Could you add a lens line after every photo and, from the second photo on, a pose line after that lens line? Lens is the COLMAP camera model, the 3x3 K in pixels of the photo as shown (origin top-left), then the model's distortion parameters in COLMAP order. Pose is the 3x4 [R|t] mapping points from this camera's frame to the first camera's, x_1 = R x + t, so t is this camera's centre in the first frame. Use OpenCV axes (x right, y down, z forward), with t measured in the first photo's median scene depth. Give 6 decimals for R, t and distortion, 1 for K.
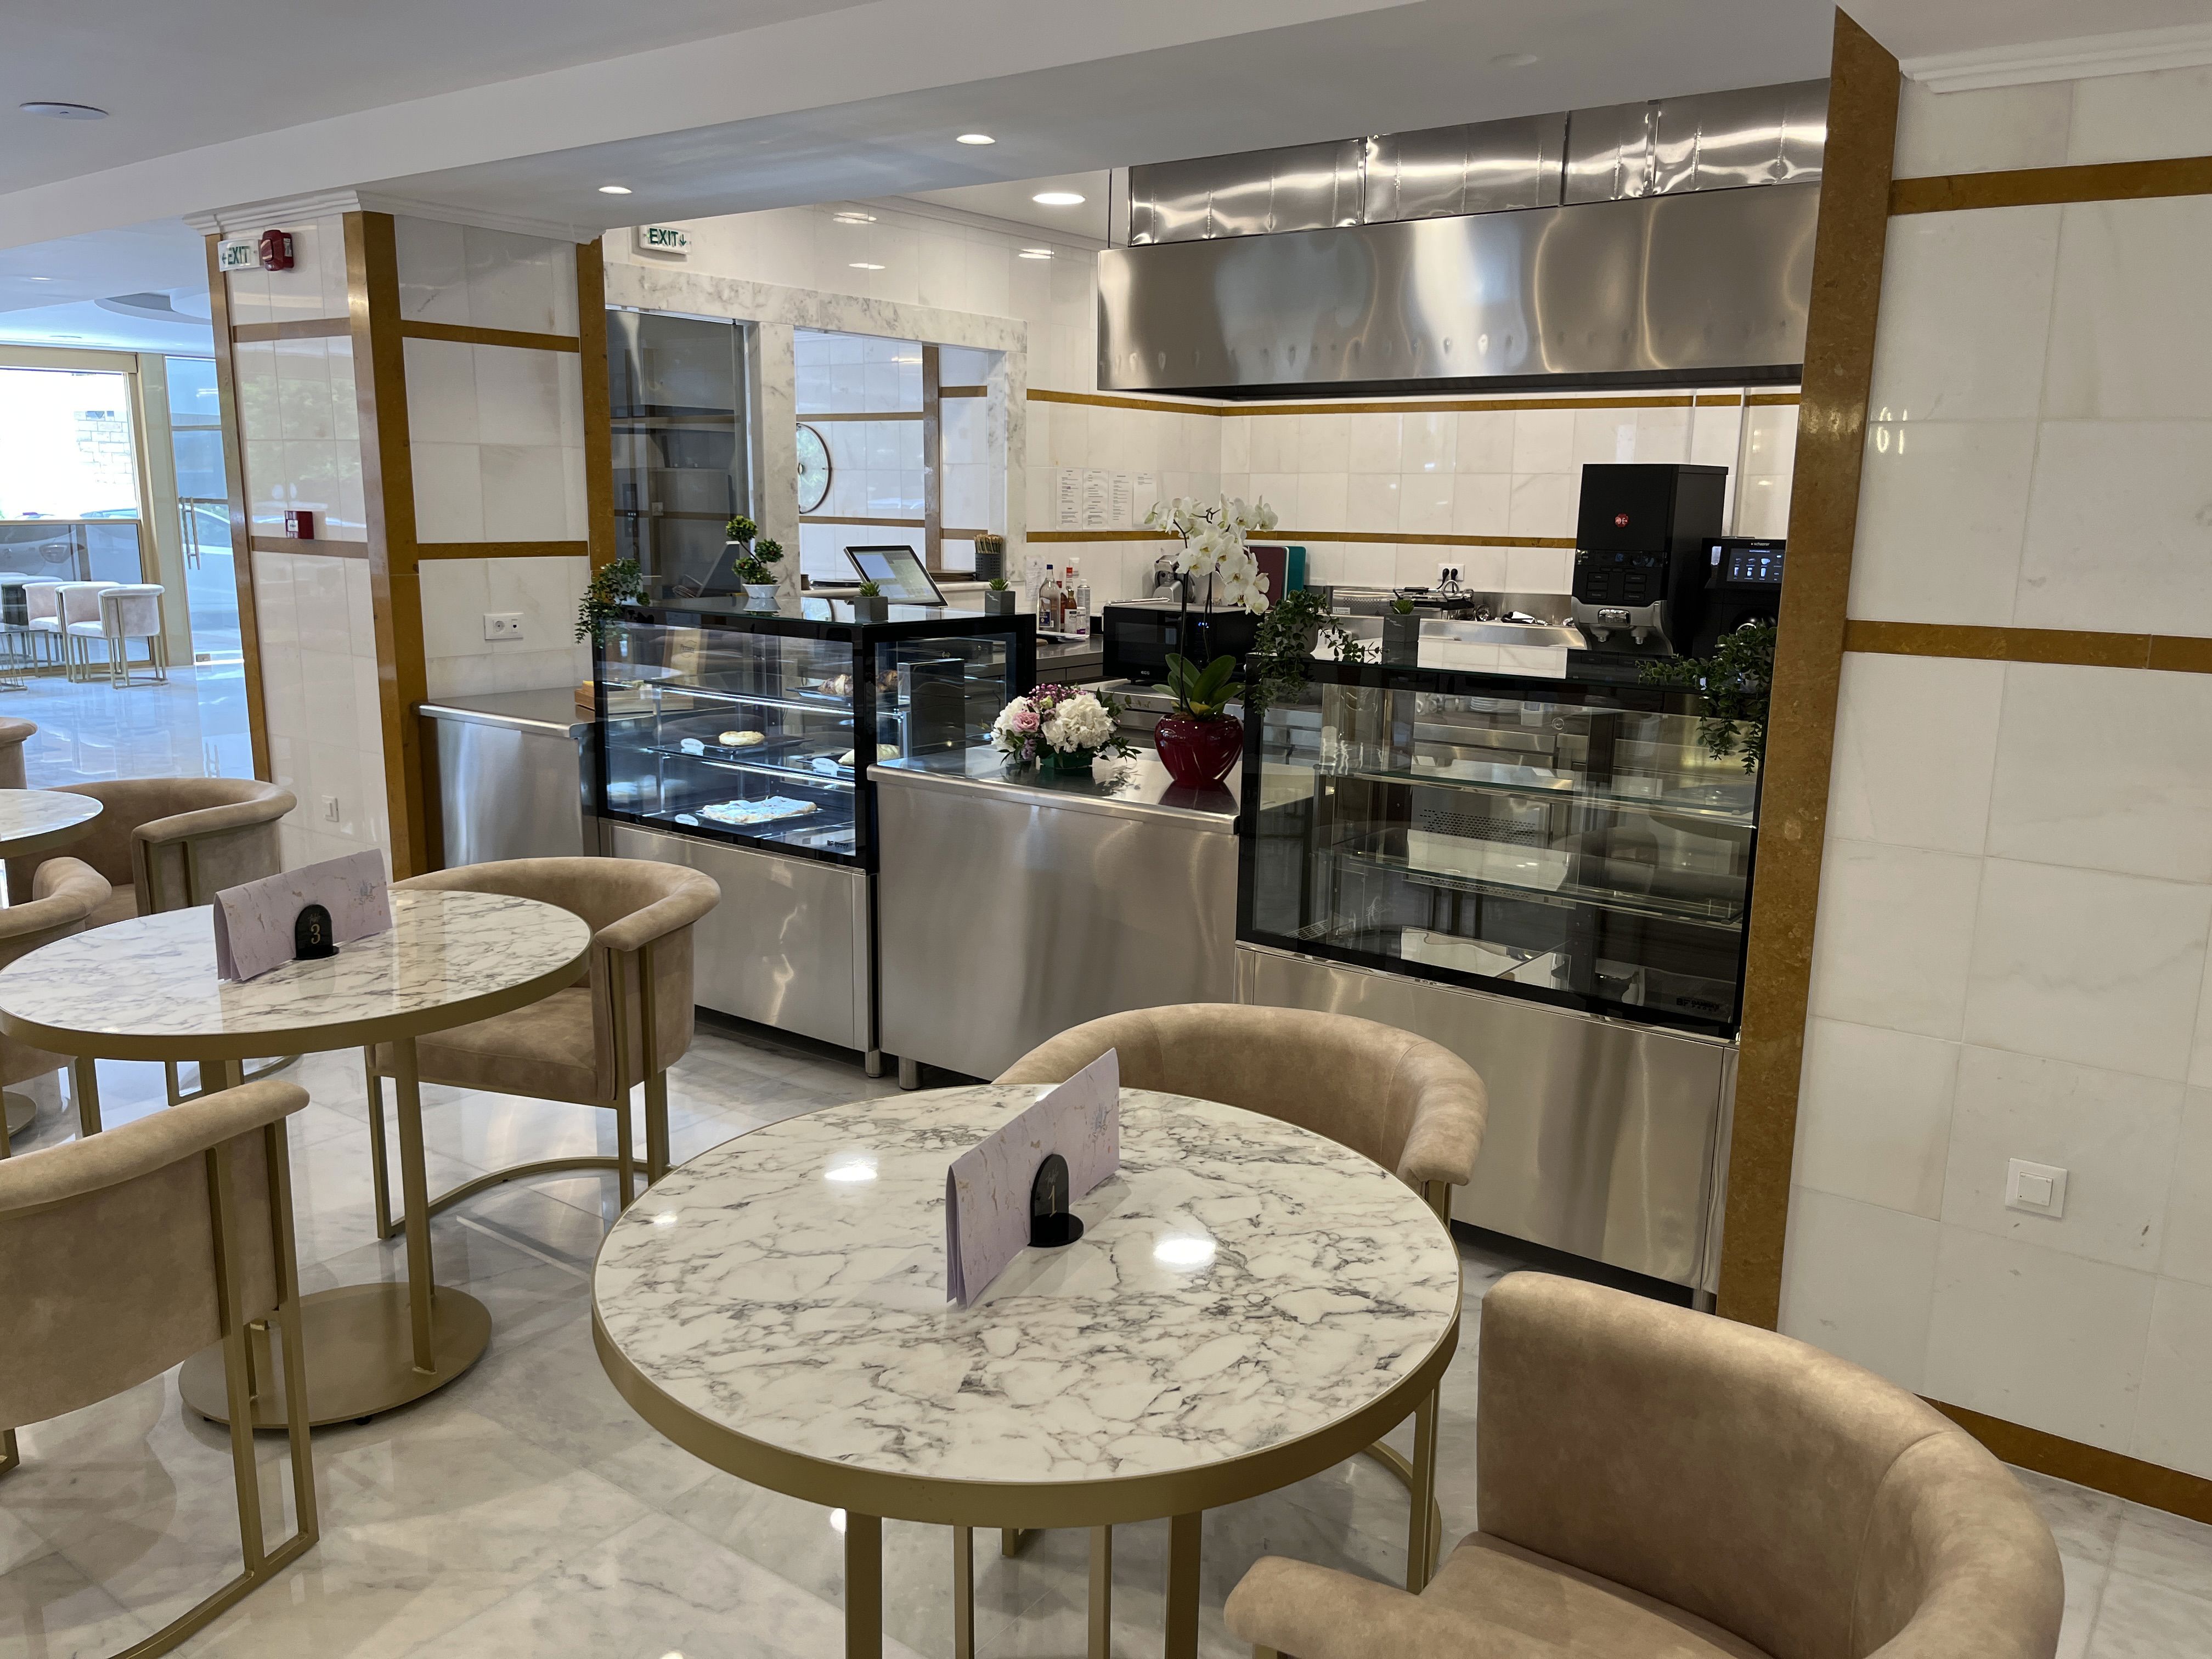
lens RADIAL K [[1691.6, 0, 1098.1], [0, 1691.6, 830.7], [0, 0, 1]] dist [0.005845, -0.004784]
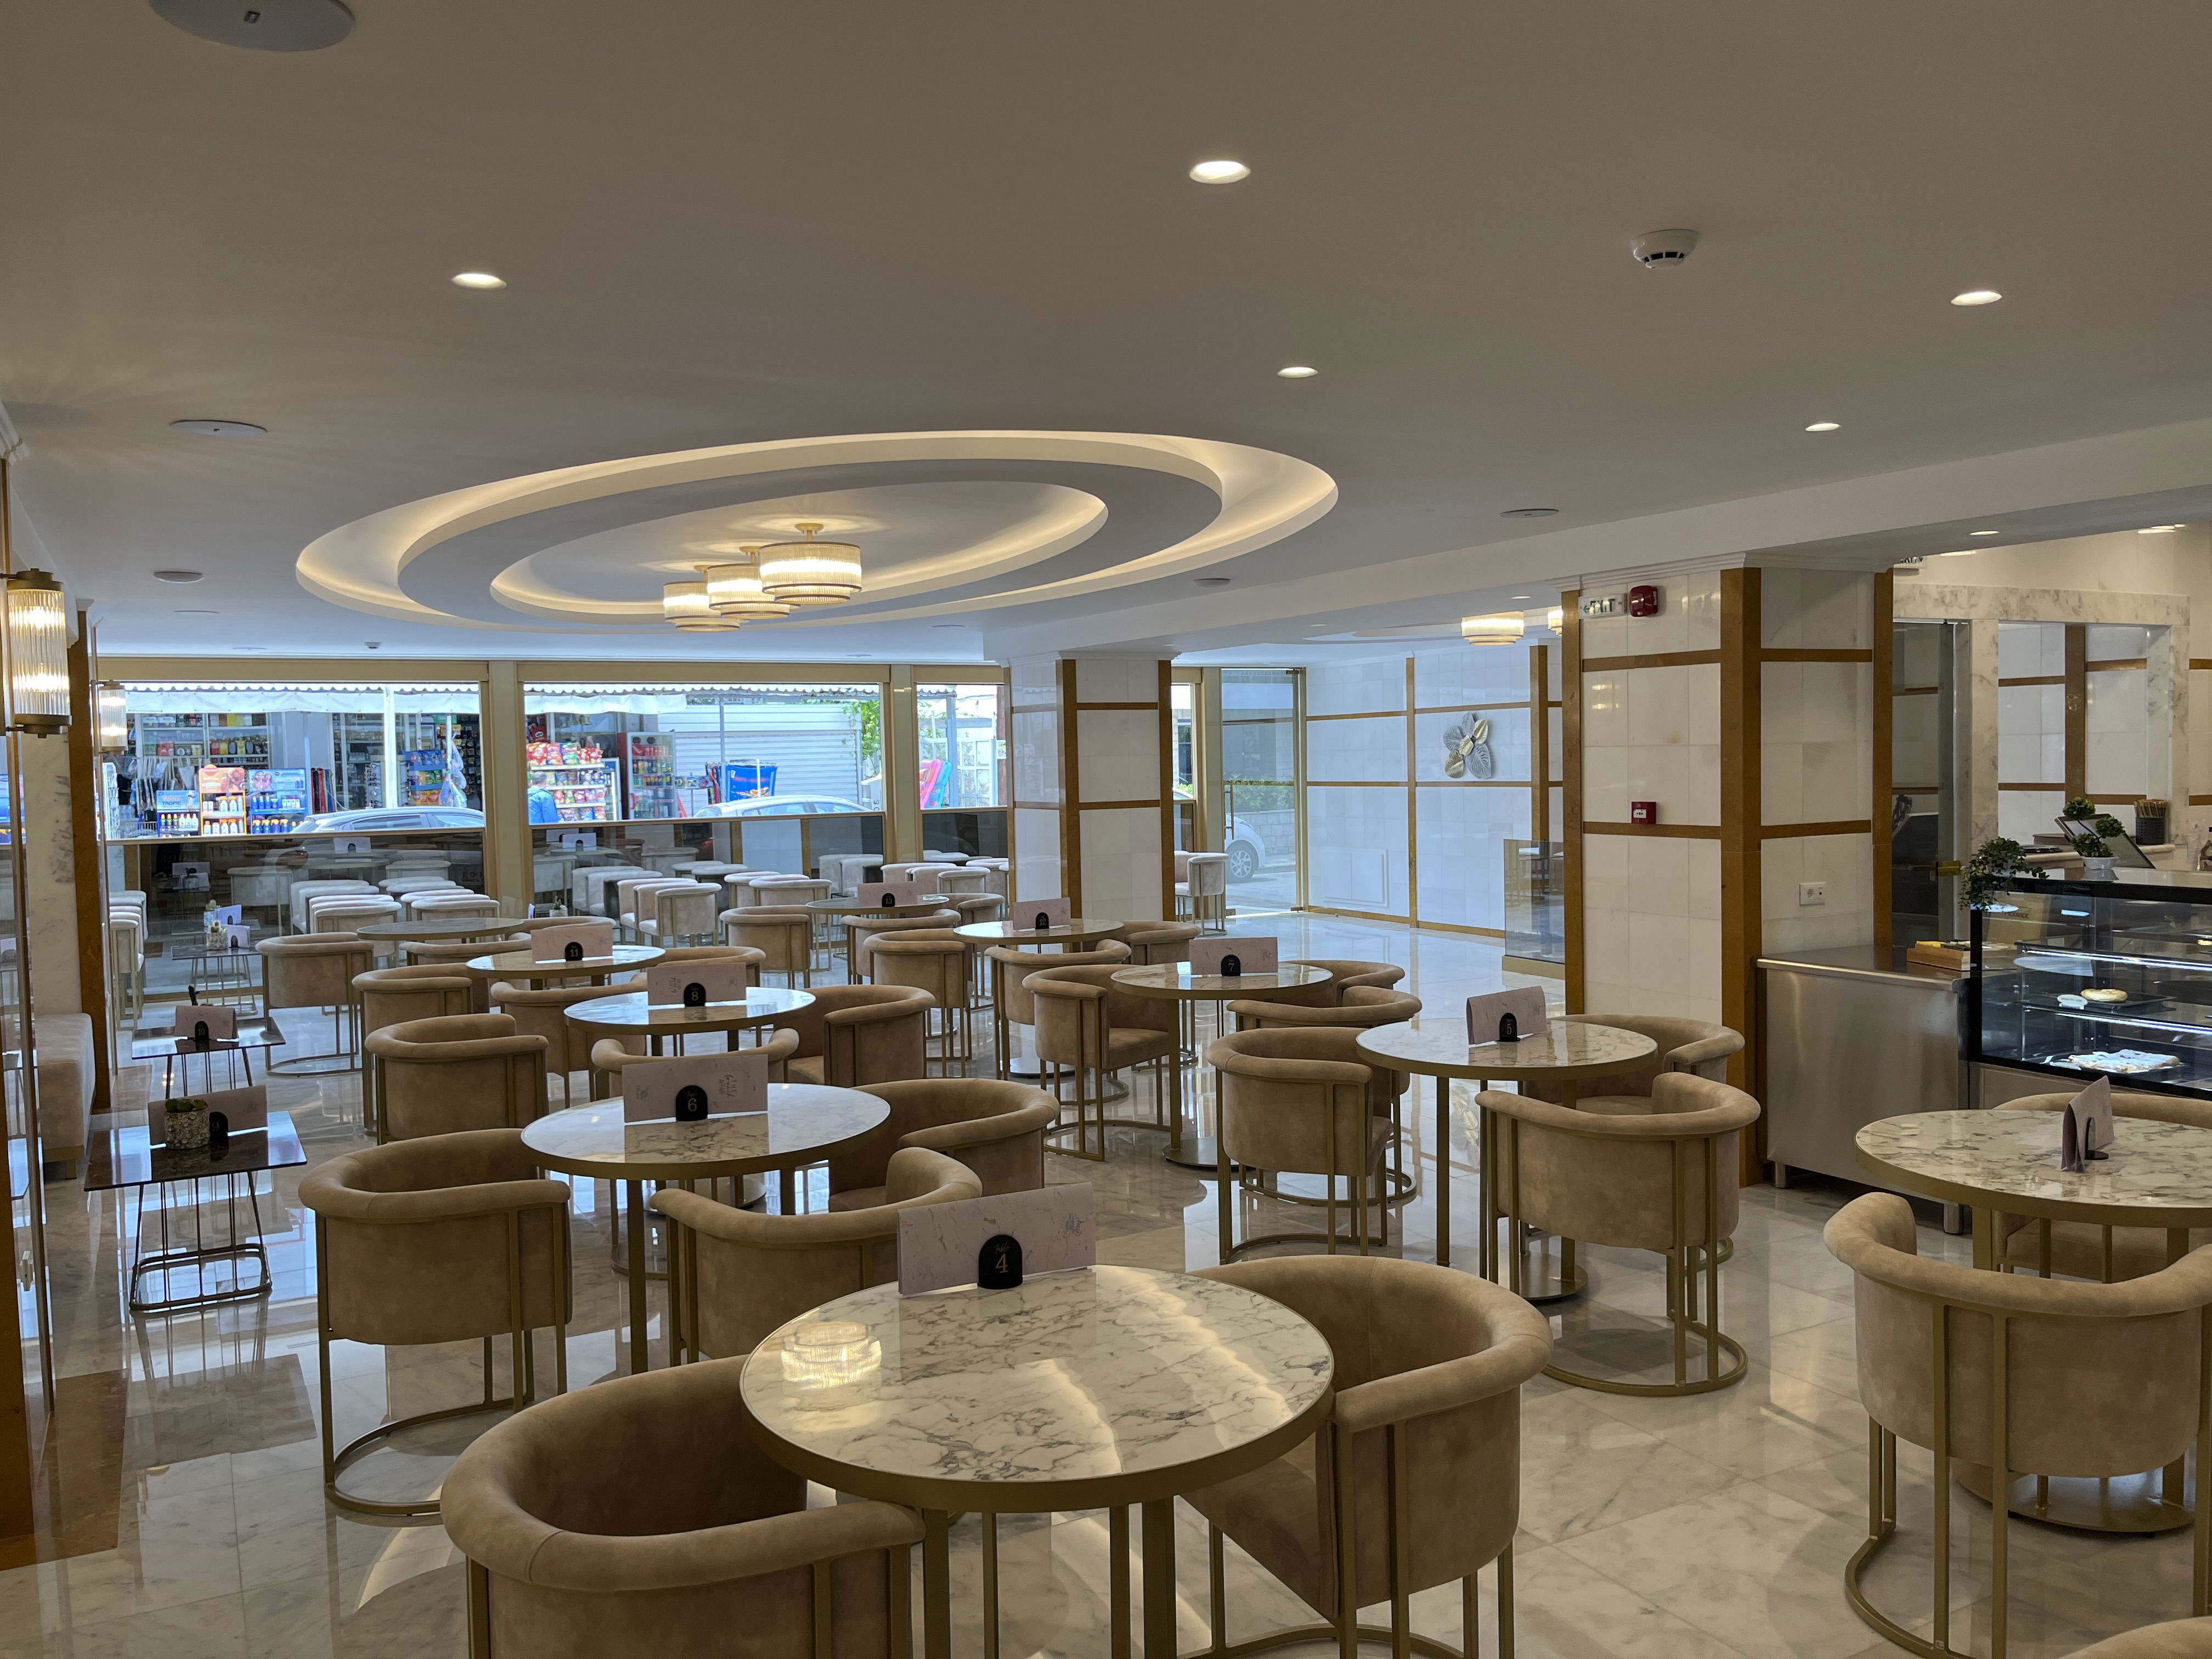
lens RADIAL K [[1691.6, 0, 1103.0], [0, 1691.6, 824.5], [0, 0, 1]] dist [0.005845, -0.004784]
pose [[0.907559, -0.017856, -0.419545, -0.259237], [-0.045786, 0.988931, -0.141133, 0.017146], [0.417421, 0.147296, 0.896696, -0.225722]]
